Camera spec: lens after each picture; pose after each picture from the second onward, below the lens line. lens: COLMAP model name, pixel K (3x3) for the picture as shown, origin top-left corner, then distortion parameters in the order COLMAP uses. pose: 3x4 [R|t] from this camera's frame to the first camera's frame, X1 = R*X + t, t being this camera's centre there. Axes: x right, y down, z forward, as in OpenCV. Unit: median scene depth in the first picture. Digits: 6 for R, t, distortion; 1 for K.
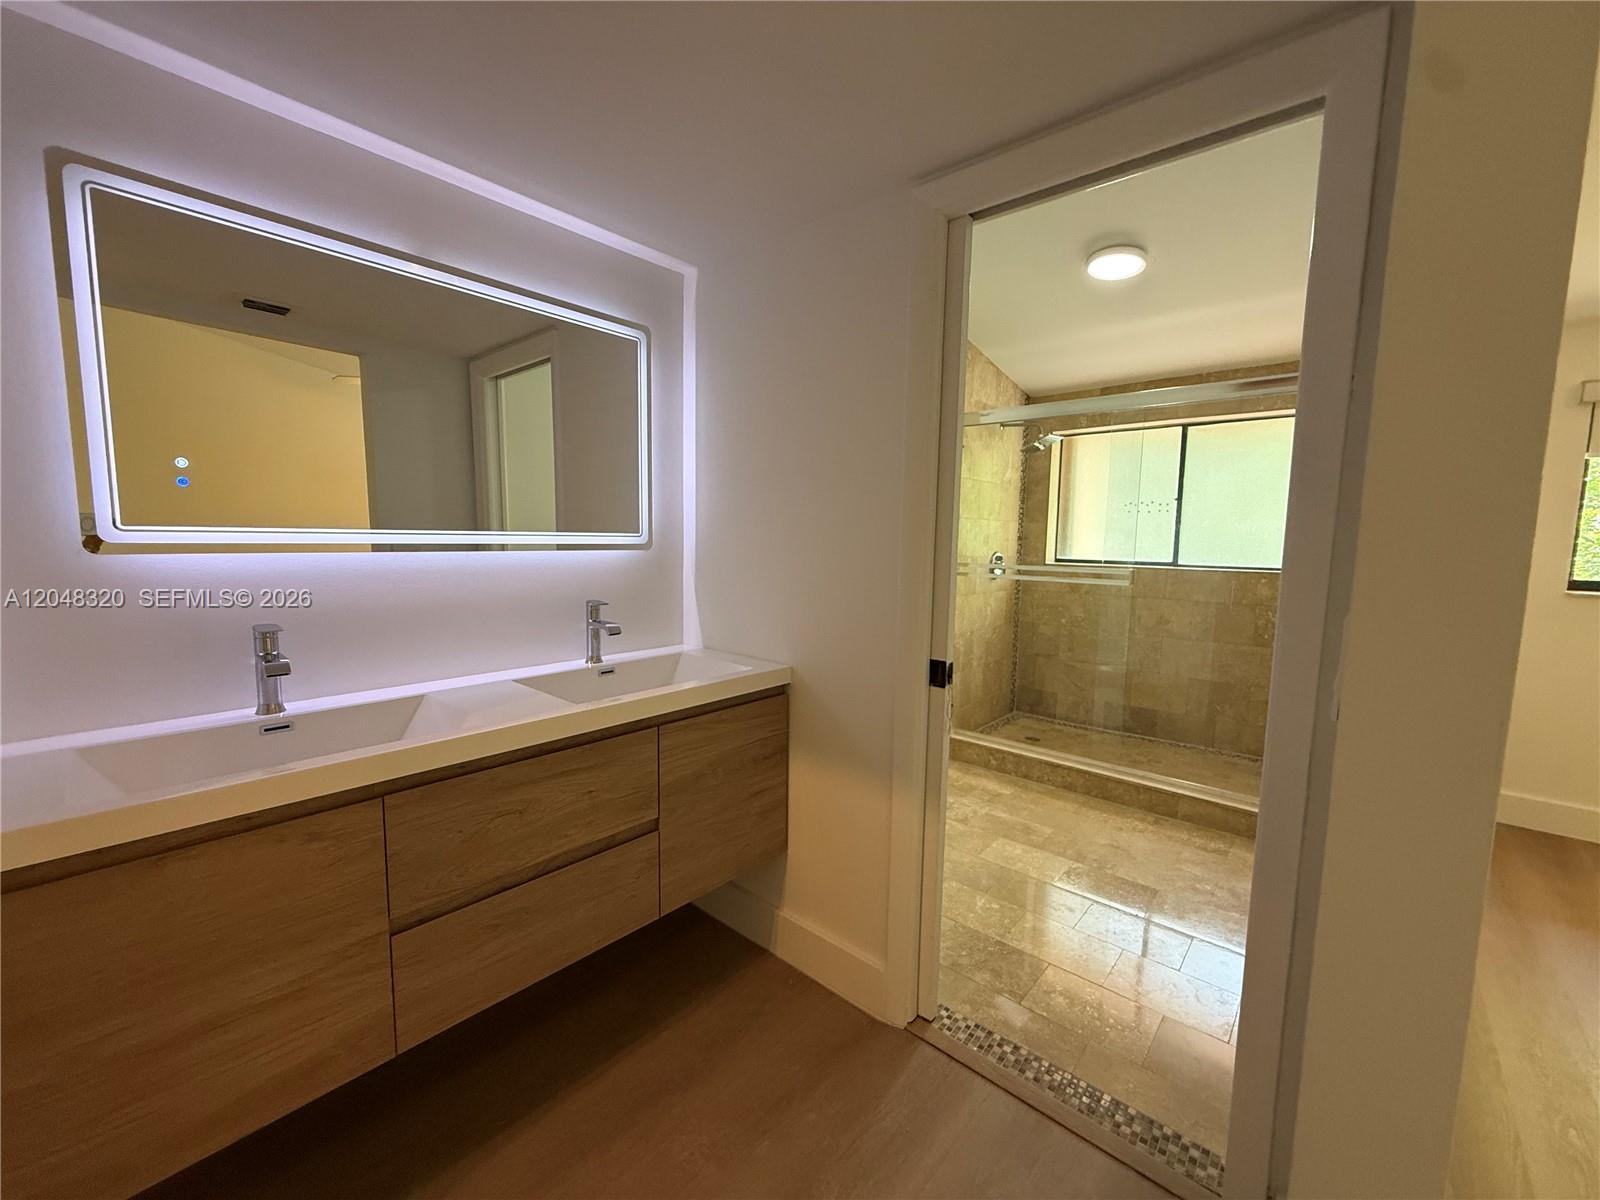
lens RADIAL K [[641.0, 0, 802.5], [0, 641.0, 596.8], [0, 0, 1]] dist [-0.003869, 0.001340]
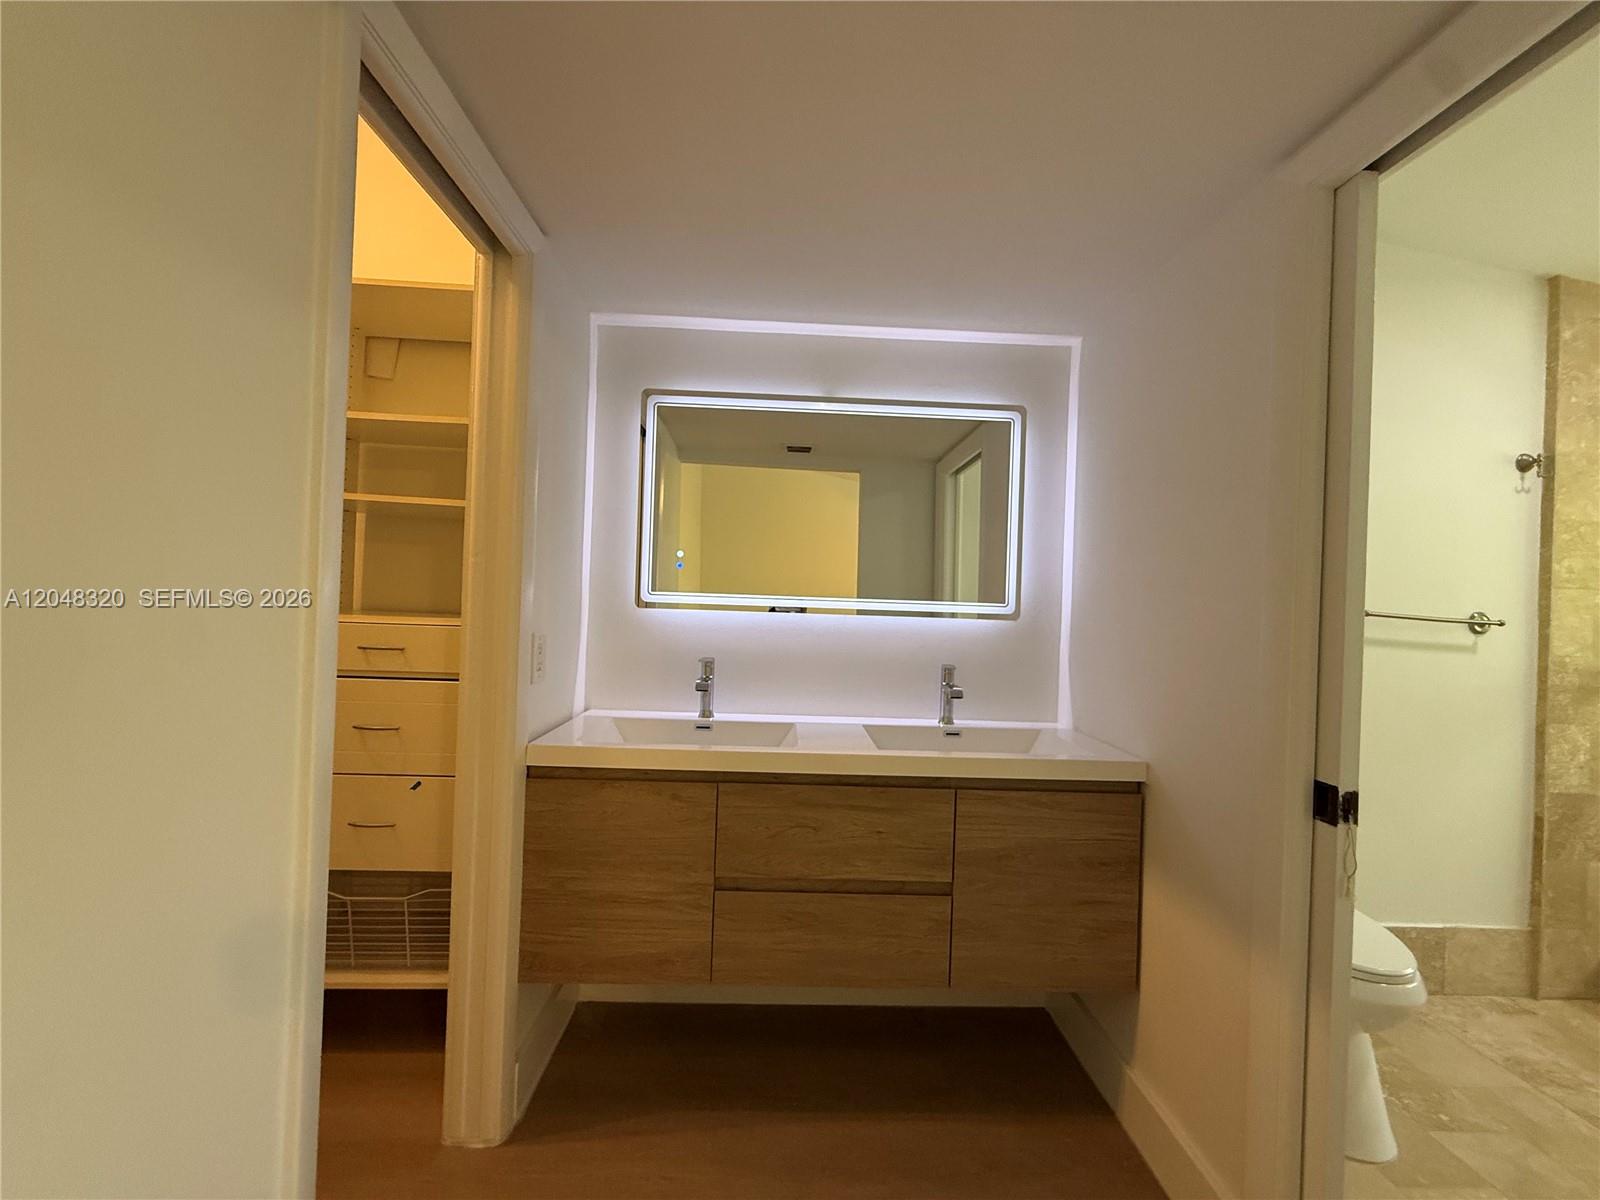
lens RADIAL K [[641.0, 0, 803.6], [0, 641.0, 597.6], [0, 0, 1]] dist [-0.003869, 0.001340]
pose [[0.683368, -0.001745, -0.730072, 0.181620], [-0.092707, 0.991695, -0.089146, 0.007804], [0.724164, 0.128603, 0.677531, 0.052628]]
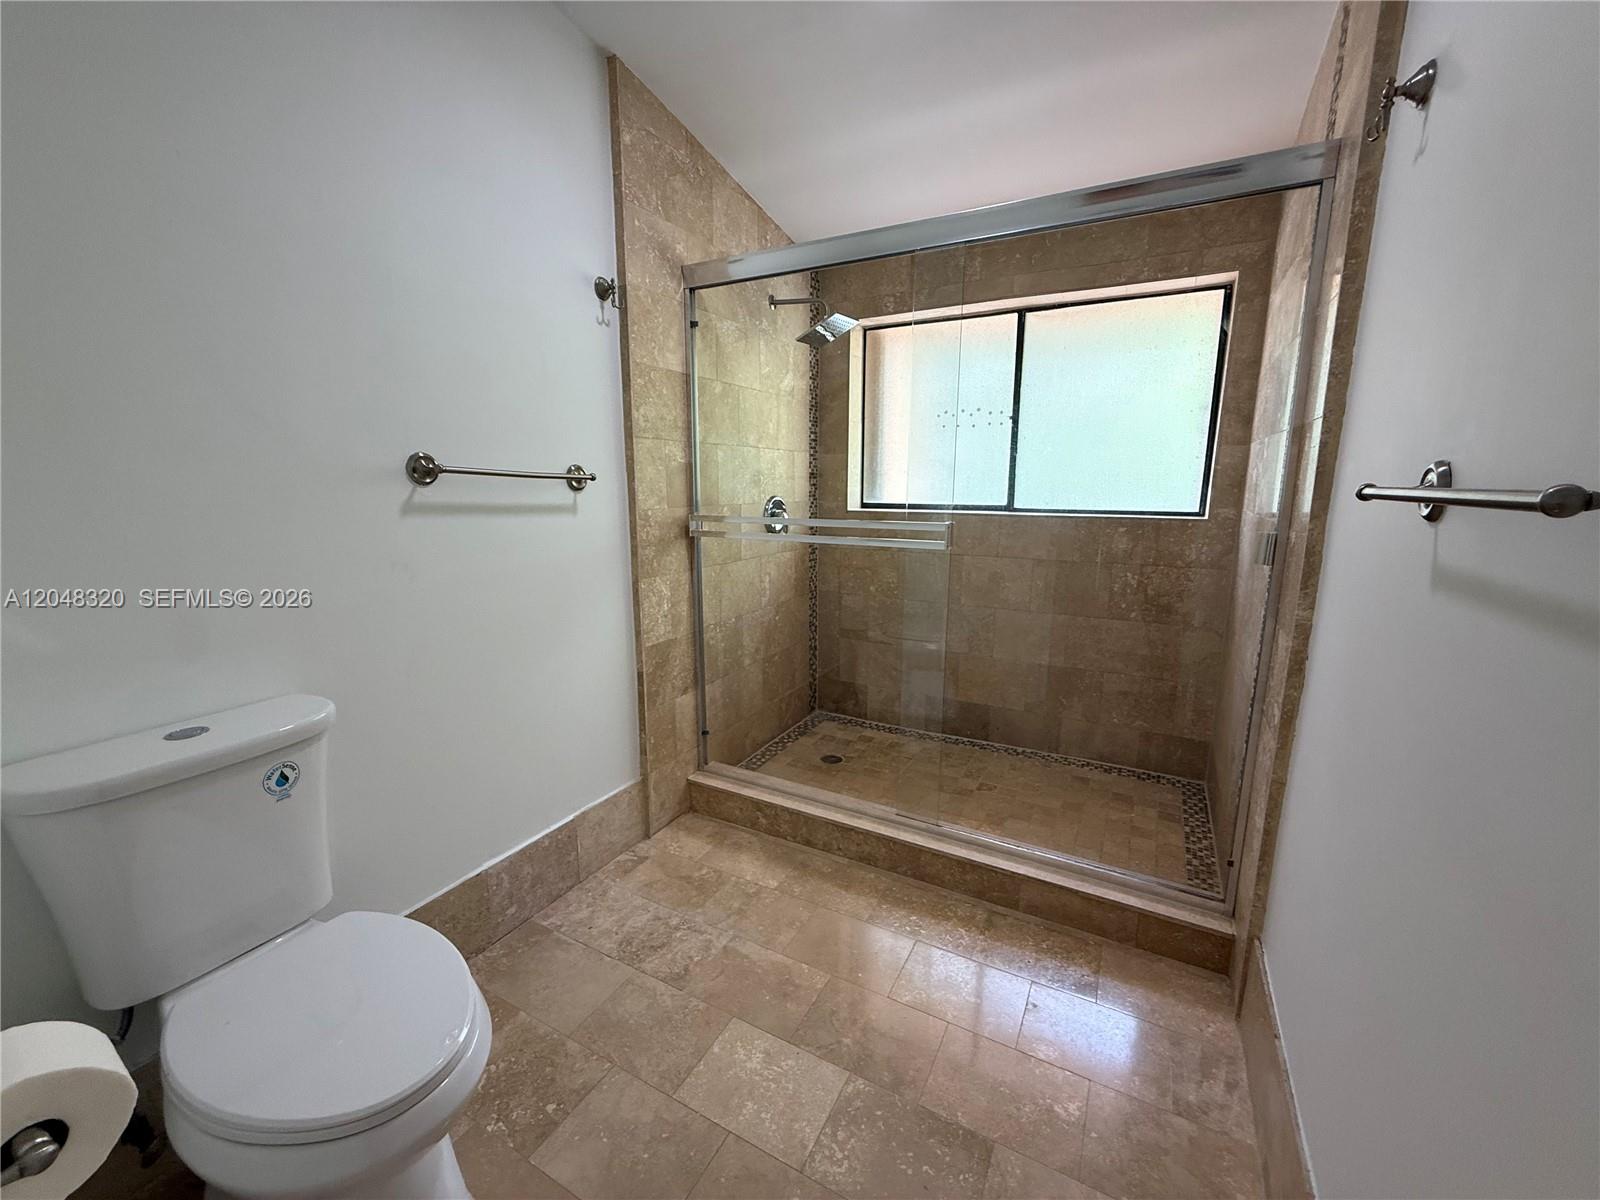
lens RADIAL K [[641.0, 0, 804.5], [0, 641.0, 608.8], [0, 0, 1]] dist [-0.003869, 0.001340]
pose [[0.973821, -0.062151, 0.218653, 0.251329], [0.039197, 0.993400, 0.107796, -0.032650], [-0.223909, -0.096404, 0.969830, 0.448607]]
